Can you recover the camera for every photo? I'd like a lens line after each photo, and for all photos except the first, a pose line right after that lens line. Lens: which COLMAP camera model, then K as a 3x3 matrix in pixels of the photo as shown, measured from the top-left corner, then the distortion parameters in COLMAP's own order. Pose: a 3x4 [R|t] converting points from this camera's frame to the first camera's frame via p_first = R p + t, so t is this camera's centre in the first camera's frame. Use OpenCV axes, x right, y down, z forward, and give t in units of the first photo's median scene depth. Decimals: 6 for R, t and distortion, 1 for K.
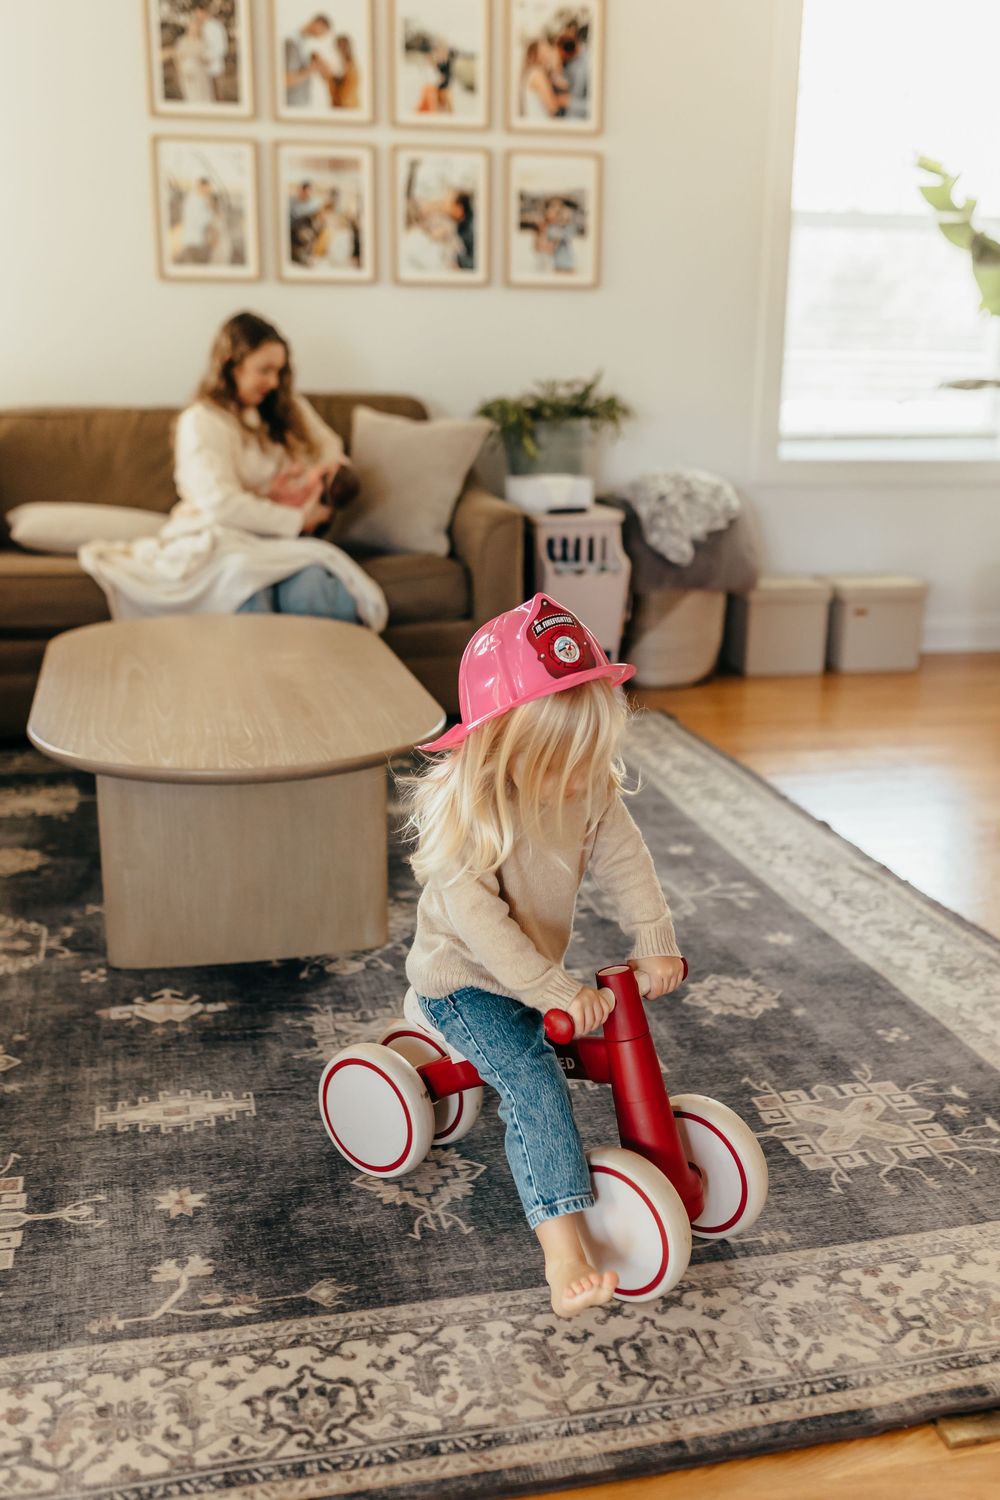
lens RADIAL K [[1471.1, 0, 500.0], [0, 1471.1, 750.0], [0, 0, 1]] dist [-0.001996, 0.003733]
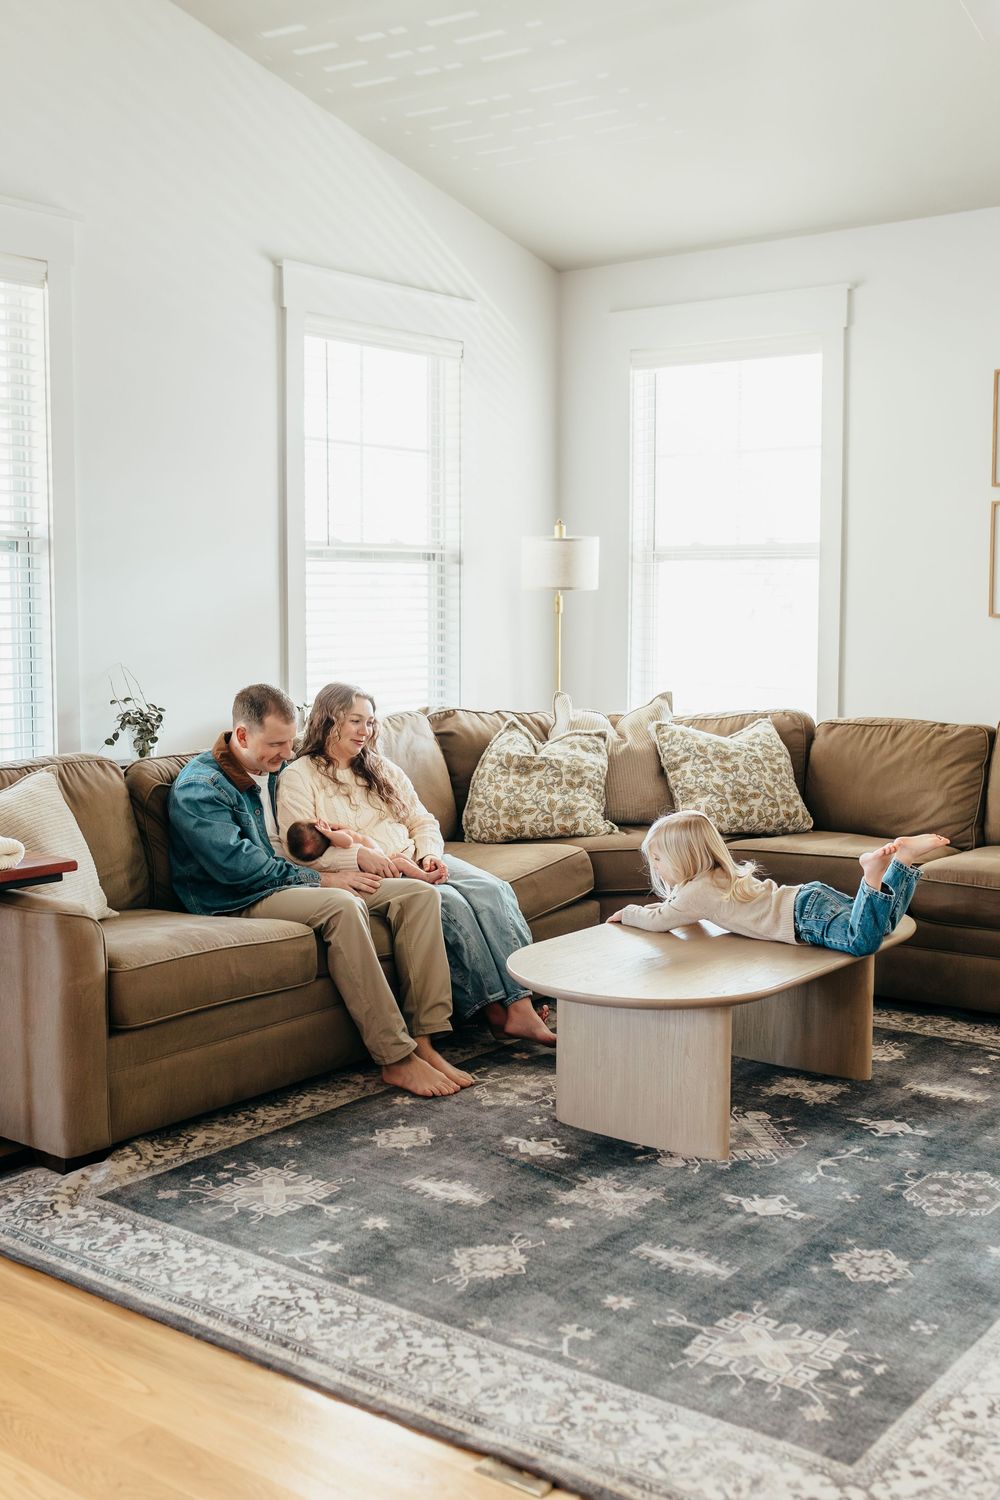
lens RADIAL K [[1607.4, 0, 569.0], [0, 1607.4, 734.9], [0, 0, 1]] dist [-0.008652, 0.010222]
pose [[0.650092, 0.059589, -0.757515, 0.916662], [-0.194122, 0.976863, -0.089750, -0.083749], [0.734641, 0.205396, 0.646619, -0.100552]]
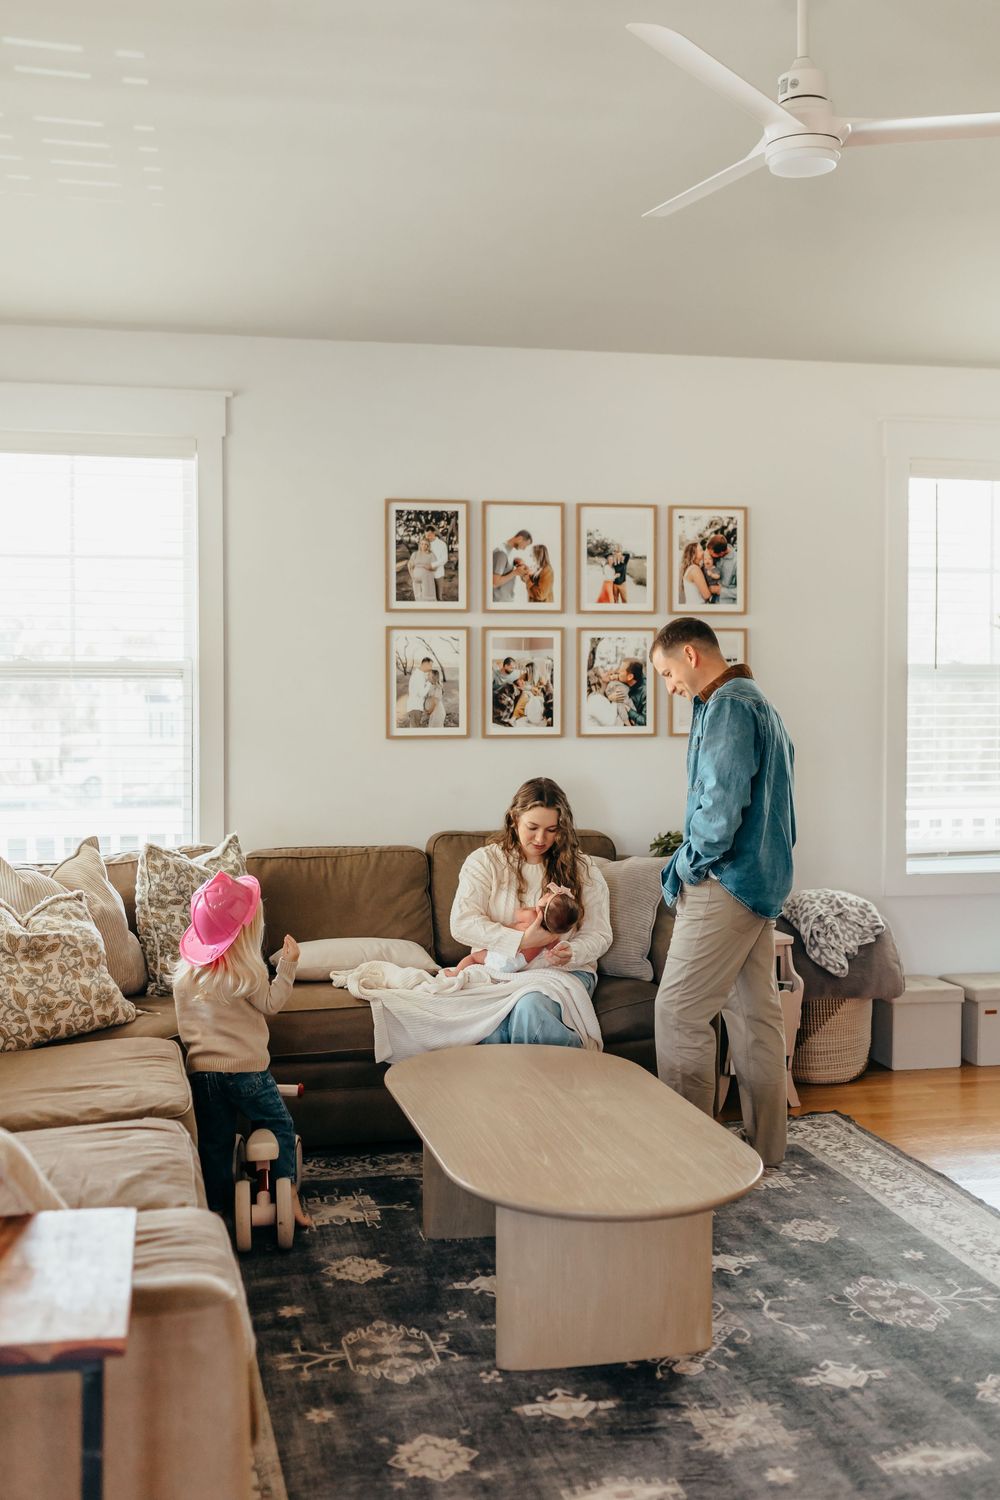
lens RADIAL K [[1534.1, 0, 461.9], [0, 1534.1, 710.3], [0, 0, 1]] dist [0.009281, -0.003840]
pose [[0.999852, -0.009900, -0.014055, -0.267707], [0.006245, 0.970854, -0.239589, -0.077450], [0.016017, 0.239466, 0.970773, -0.369557]]
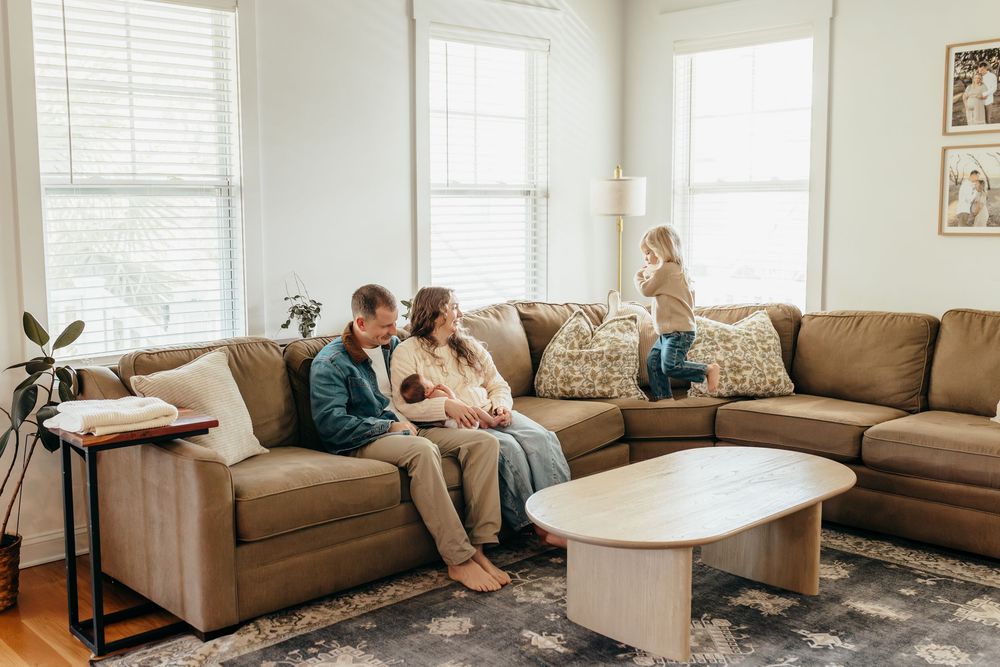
lens RADIAL K [[1026.7, 0, 500.0], [0, 1026.7, 333.5], [0, 0, 1]] dist [-0.010731, 0.011157]
pose [[0.500000, 0.092115, -0.861112, 0.824448], [-0.213948, 0.976645, -0.019754, -0.173635], [0.839182, 0.194110, 0.508031, 0.151844]]
